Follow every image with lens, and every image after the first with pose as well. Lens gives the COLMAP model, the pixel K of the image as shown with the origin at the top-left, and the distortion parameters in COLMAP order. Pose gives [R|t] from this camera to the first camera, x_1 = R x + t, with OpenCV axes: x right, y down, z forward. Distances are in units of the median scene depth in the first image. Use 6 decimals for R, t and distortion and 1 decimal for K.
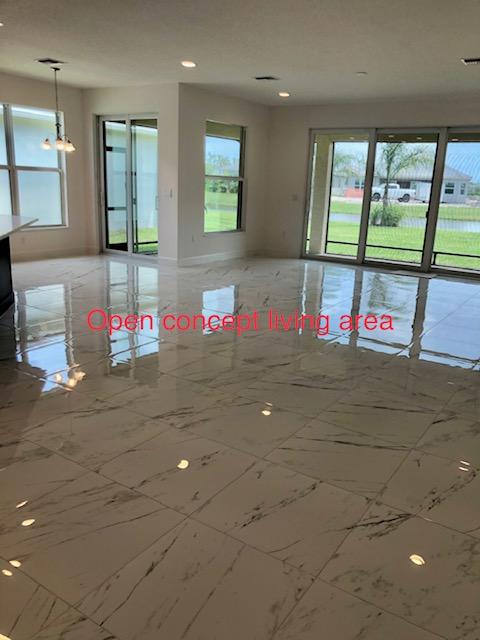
lens RADIAL K [[527.0, 0, 240.0], [0, 527.0, 320.0], [0, 0, 1]] dist [-0.002303, 0.000917]
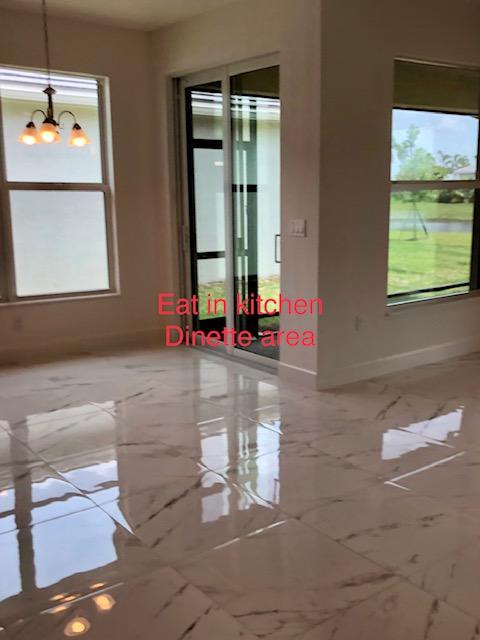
lens RADIAL K [[677.0, 0, 240.0], [0, 677.0, 320.0], [0, 0, 1]] dist [-0.016430, -0.014830]
pose [[0.942445, 0.022532, -0.333601, 0.009861], [-0.046233, 0.996924, -0.063278, -0.114636], [0.331150, 0.075060, 0.940588, 0.414733]]
